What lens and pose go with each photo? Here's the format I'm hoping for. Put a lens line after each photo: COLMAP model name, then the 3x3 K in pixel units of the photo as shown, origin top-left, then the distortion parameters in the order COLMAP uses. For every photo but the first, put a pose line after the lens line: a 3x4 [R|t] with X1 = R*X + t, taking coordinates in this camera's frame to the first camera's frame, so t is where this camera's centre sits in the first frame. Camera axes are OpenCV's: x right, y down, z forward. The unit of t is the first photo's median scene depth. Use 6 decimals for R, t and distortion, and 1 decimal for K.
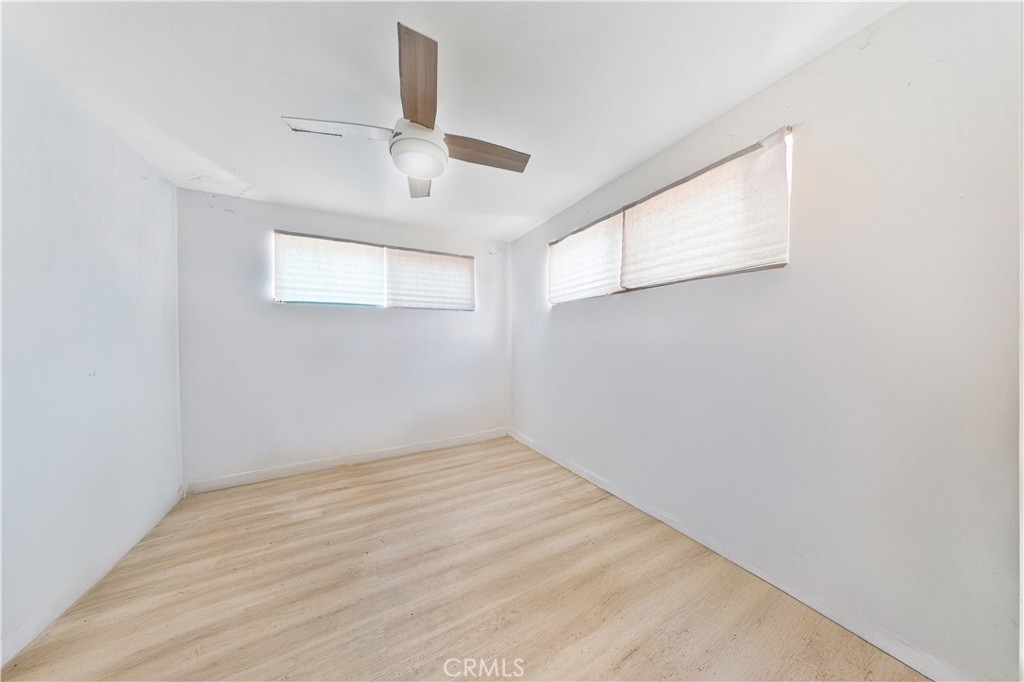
lens RADIAL K [[303.3, 0, 512.0], [0, 303.3, 341.0], [0, 0, 1]] dist [-0.001998, -0.000172]
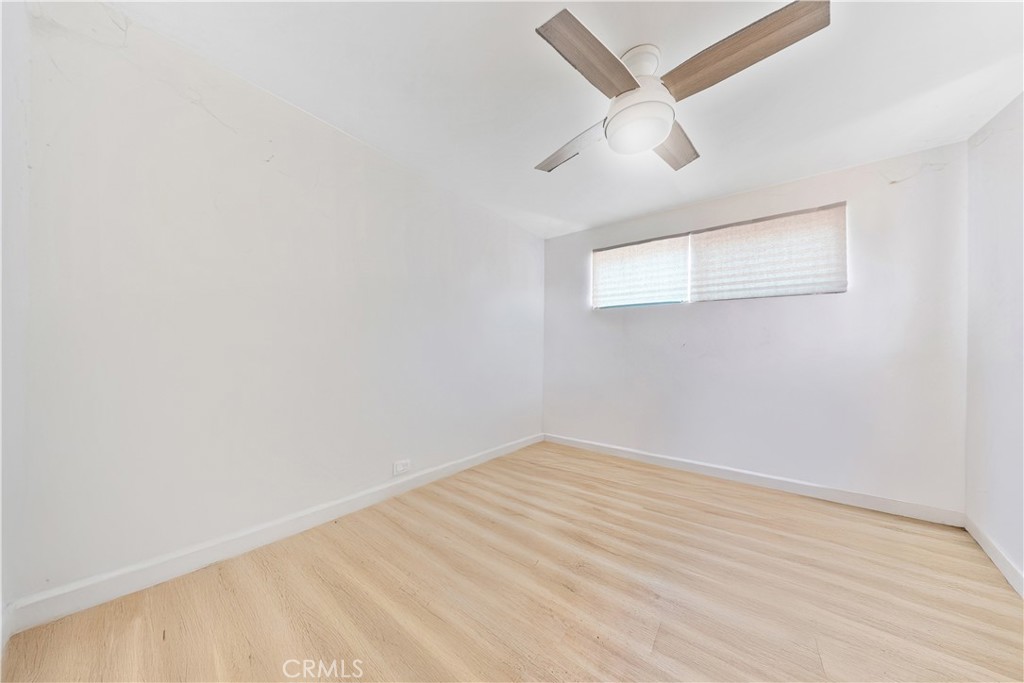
lens RADIAL K [[303.3, 0, 512.0], [0, 303.3, 341.5], [0, 0, 1]] dist [-0.001998, -0.000172]
pose [[0.414068, 0.005073, -0.910232, 0.171772], [-0.000867, 0.999986, 0.005179, -0.002334], [0.910245, -0.001355, 0.414067, 0.164324]]
